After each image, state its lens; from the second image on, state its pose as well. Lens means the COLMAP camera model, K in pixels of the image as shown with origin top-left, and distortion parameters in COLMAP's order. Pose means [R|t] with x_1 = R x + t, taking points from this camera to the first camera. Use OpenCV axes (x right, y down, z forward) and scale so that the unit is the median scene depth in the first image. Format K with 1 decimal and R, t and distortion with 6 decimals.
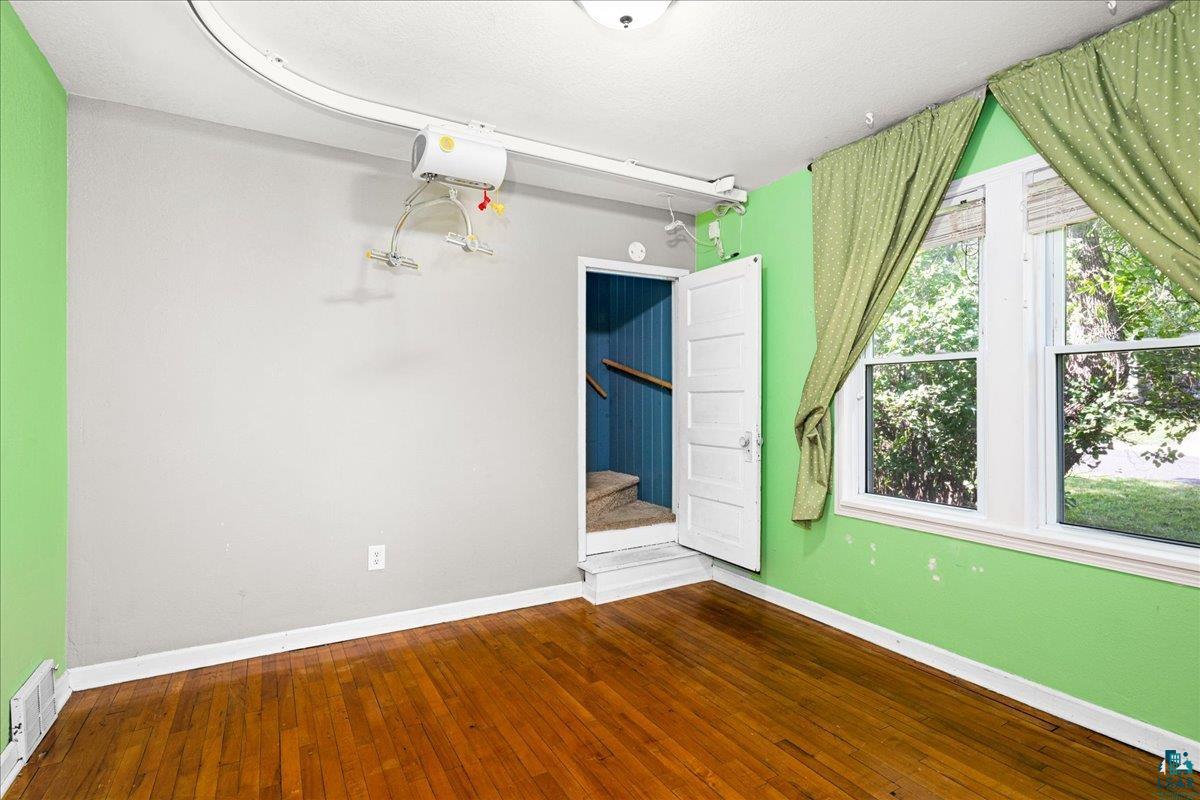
lens RADIAL K [[575.1, 0, 598.7], [0, 575.1, 396.3], [0, 0, 1]] dist [0.001985, 0.000329]
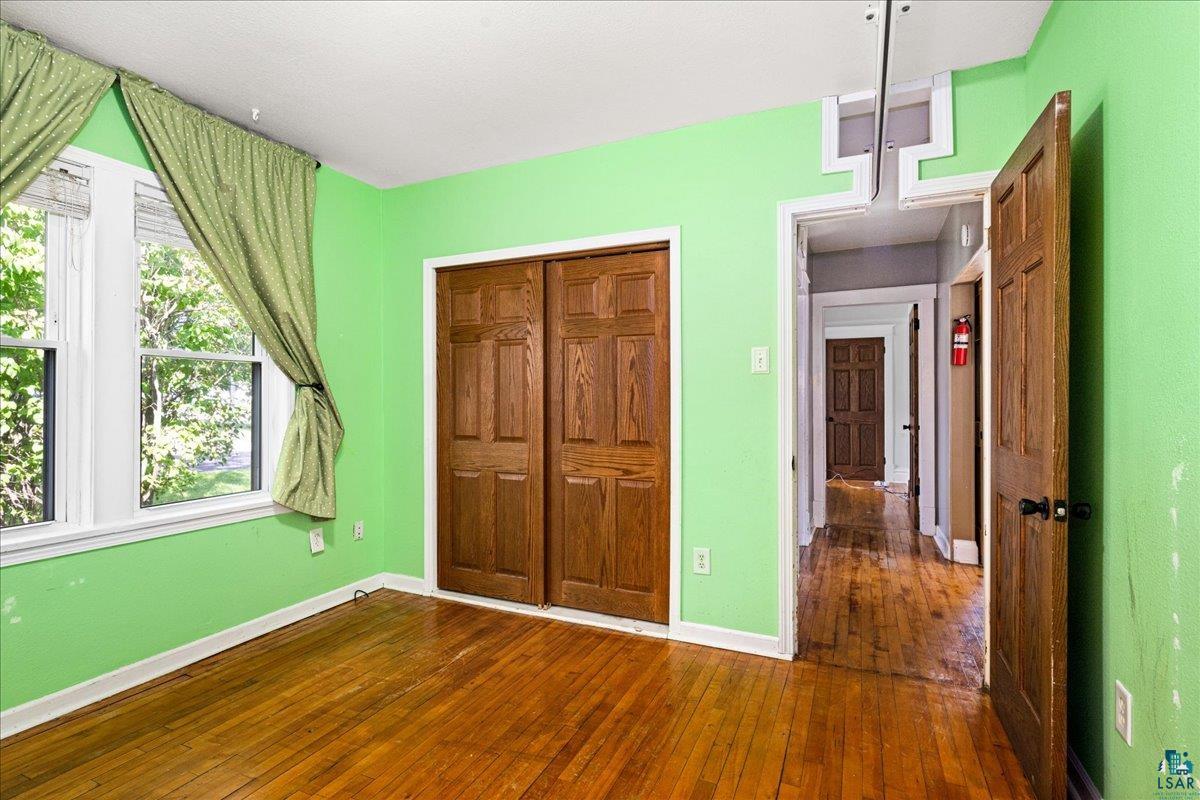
lens RADIAL K [[575.1, 0, 598.7], [0, 575.1, 396.3], [0, 0, 1]] dist [0.001985, 0.000329]
pose [[-0.578885, 0.009862, 0.815349, -0.609042], [-0.001001, 0.999918, -0.012804, 0.018809], [-0.815408, -0.008228, -0.578828, 0.925709]]
